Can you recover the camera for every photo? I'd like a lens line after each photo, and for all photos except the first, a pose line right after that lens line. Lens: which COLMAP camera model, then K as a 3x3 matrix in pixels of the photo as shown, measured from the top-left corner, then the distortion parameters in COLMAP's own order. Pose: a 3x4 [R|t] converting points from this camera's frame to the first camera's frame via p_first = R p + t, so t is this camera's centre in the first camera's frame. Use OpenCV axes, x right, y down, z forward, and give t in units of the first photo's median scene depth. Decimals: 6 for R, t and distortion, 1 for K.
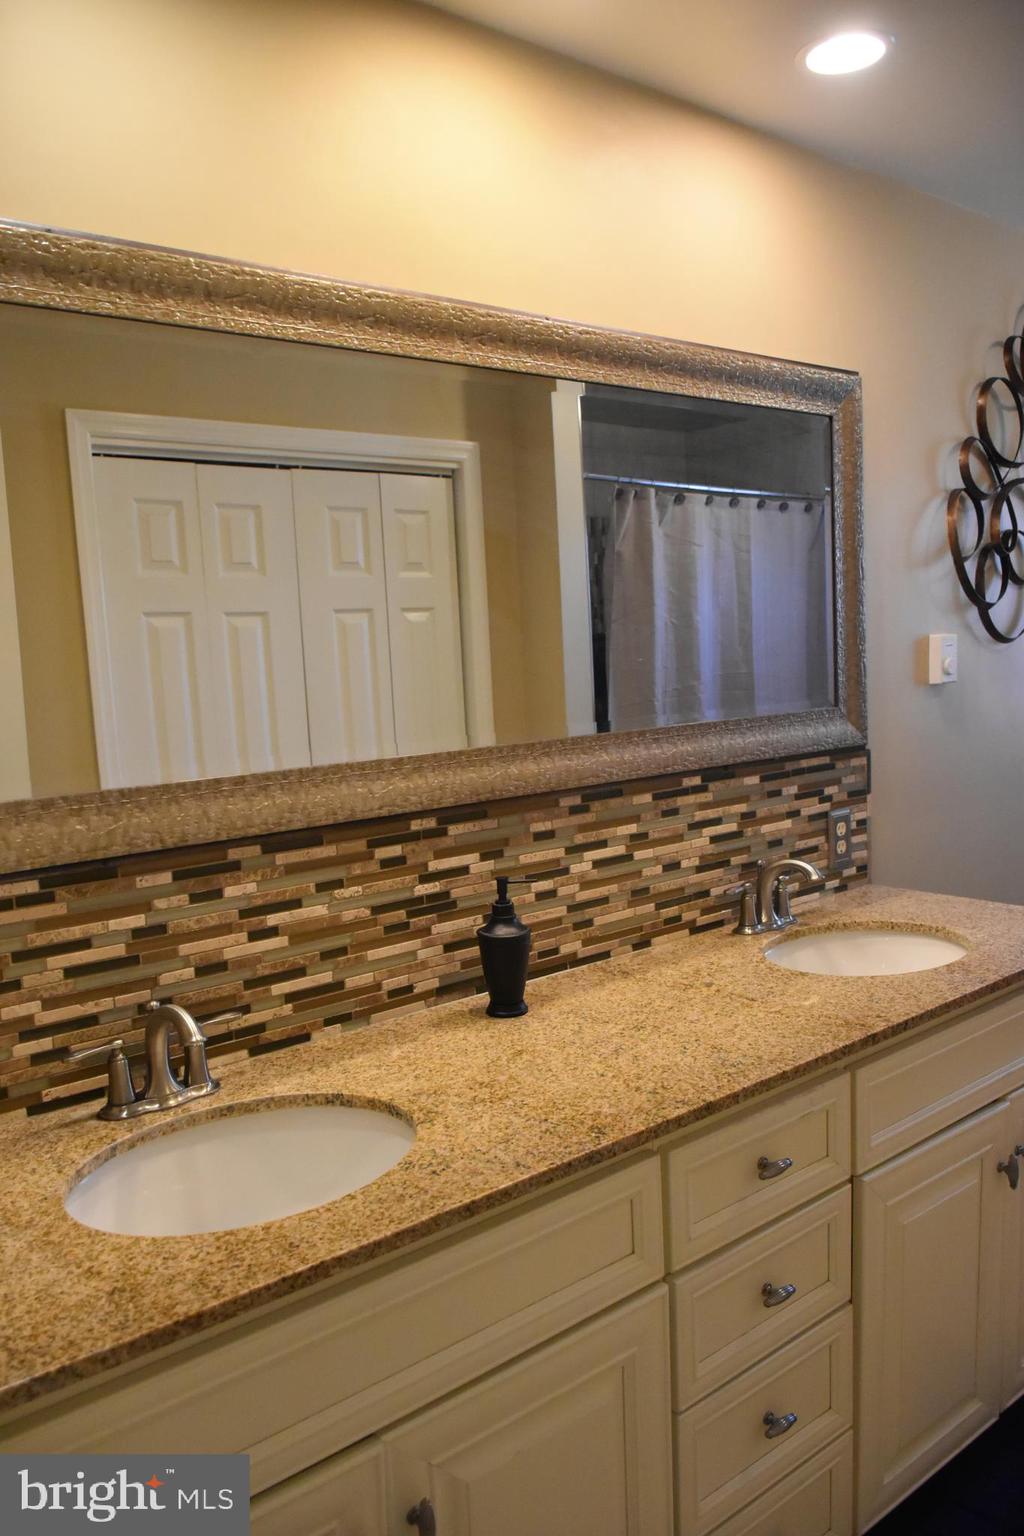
lens RADIAL K [[1167.9, 0, 514.8], [0, 1167.9, 768.1], [0, 0, 1]] dist [-0.024821, -0.009085]
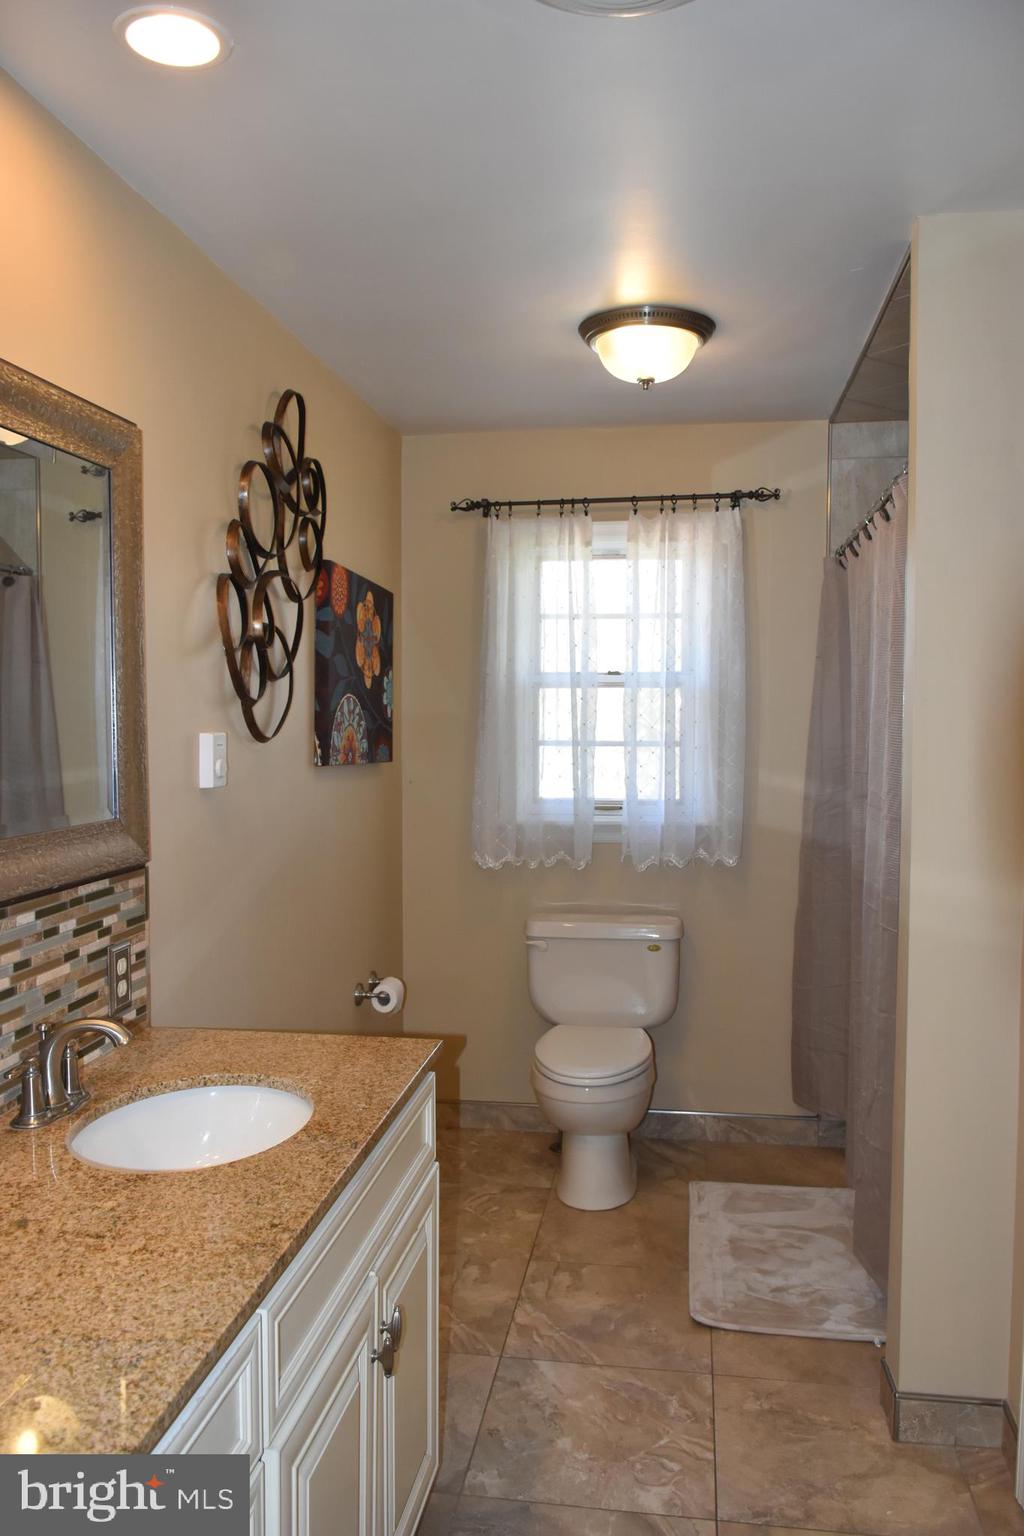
lens RADIAL K [[1167.9, 0, 507.5], [0, 1167.9, 769.3], [0, 0, 1]] dist [-0.024821, -0.009085]
pose [[0.747332, 0.008861, 0.664391, -0.063823], [0.039447, 0.997556, -0.057676, -0.028818], [-0.663278, 0.069312, 0.745156, 0.202763]]
